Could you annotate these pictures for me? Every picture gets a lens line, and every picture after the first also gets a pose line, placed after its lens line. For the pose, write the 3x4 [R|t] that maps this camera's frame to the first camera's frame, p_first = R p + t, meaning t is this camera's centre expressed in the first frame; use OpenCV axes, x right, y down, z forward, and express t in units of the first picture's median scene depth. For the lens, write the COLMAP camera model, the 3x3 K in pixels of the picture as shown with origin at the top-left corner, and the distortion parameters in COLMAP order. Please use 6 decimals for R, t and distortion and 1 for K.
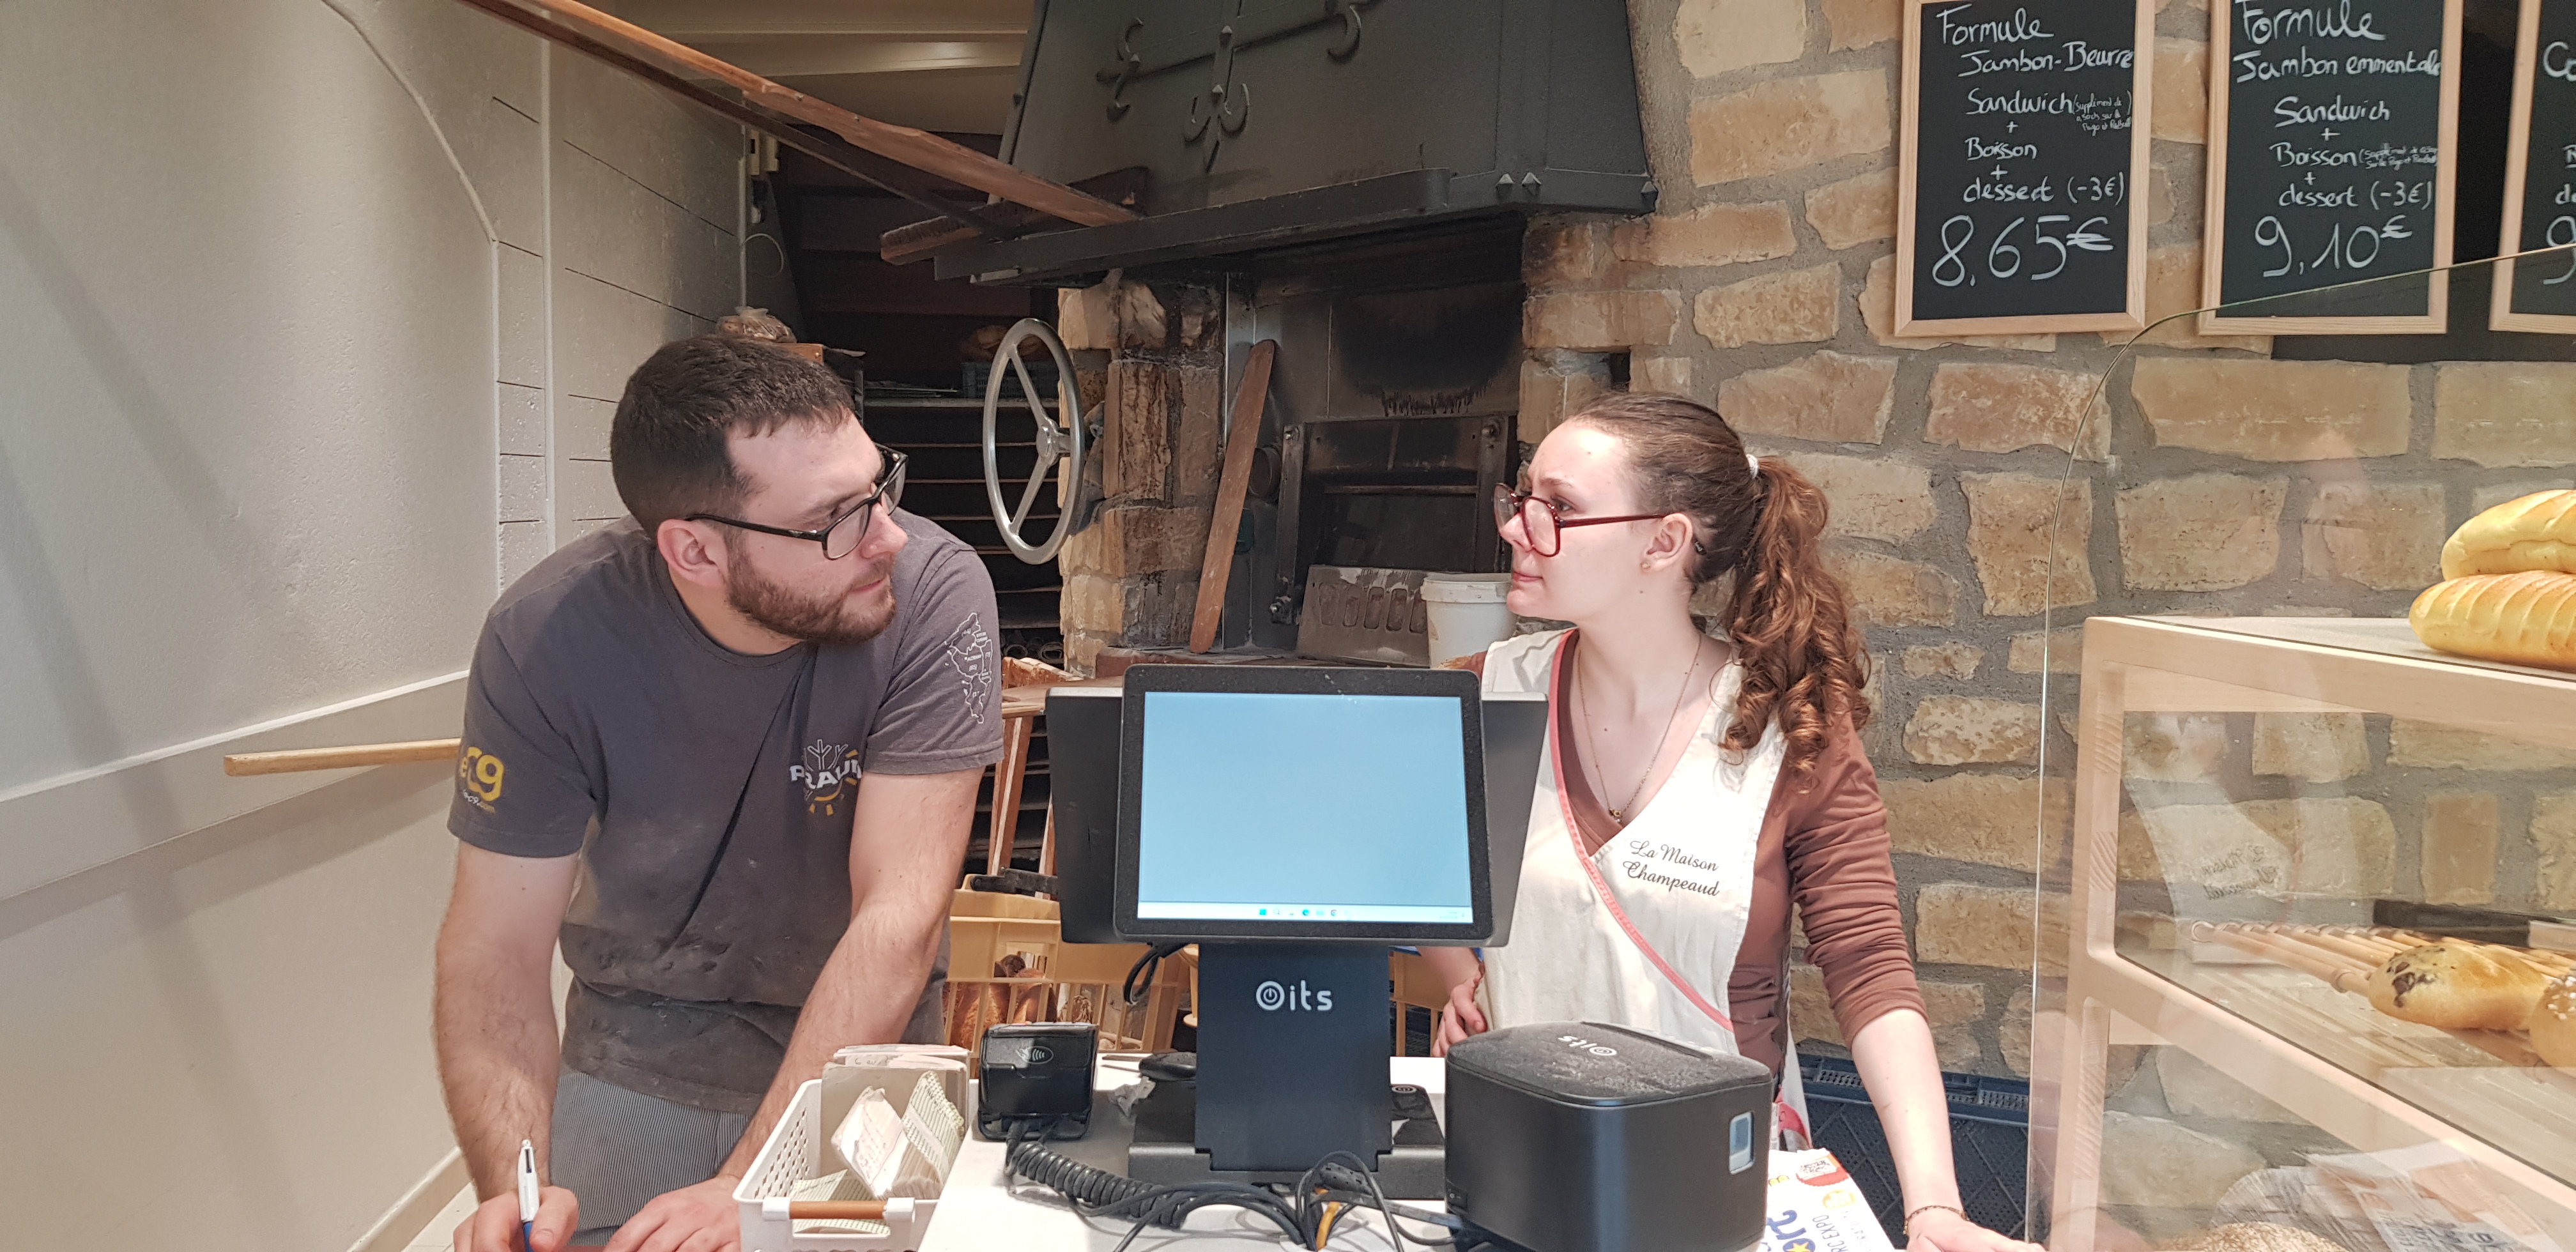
lens RADIAL K [[1976.9, 0, 1271.7], [0, 1976.9, 652.1], [0, 0, 1]] dist [0.068827, -0.116296]
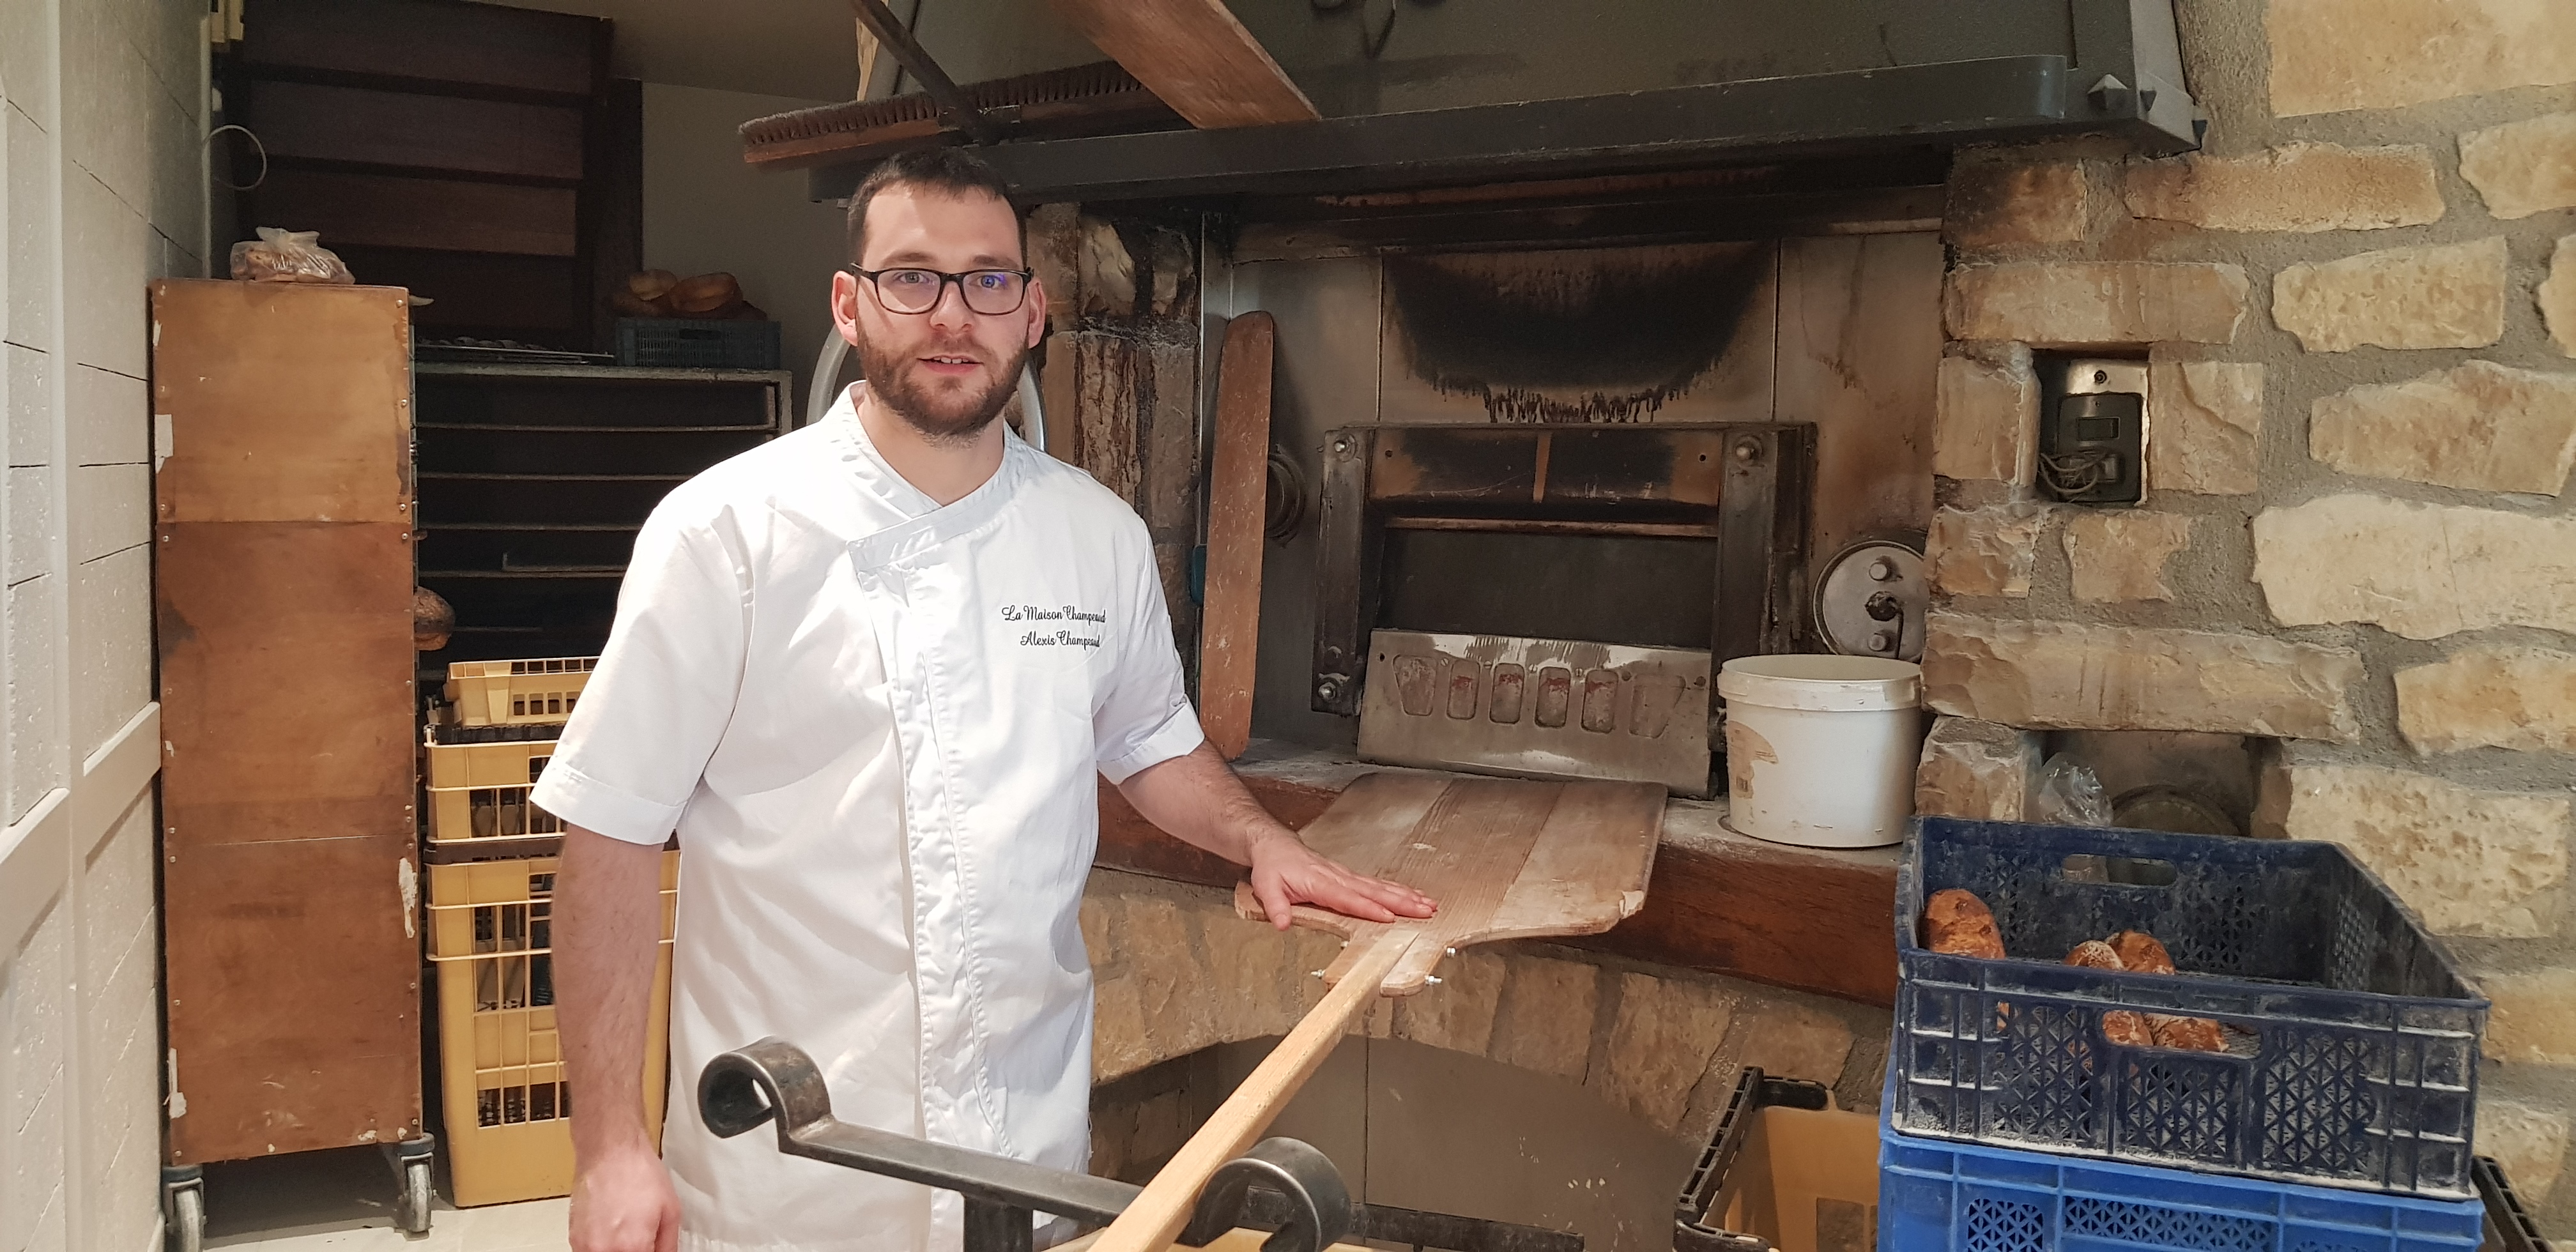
lens RADIAL K [[1939.7, 0, 1293.9], [0, 1939.7, 579.0], [0, 0, 1]] dist [0.081219, -0.134387]
pose [[0.933653, -0.017254, 0.357763, -0.374204], [0.023009, 0.999665, -0.011834, -0.079206], [-0.357439, 0.019280, 0.933737, 0.524097]]
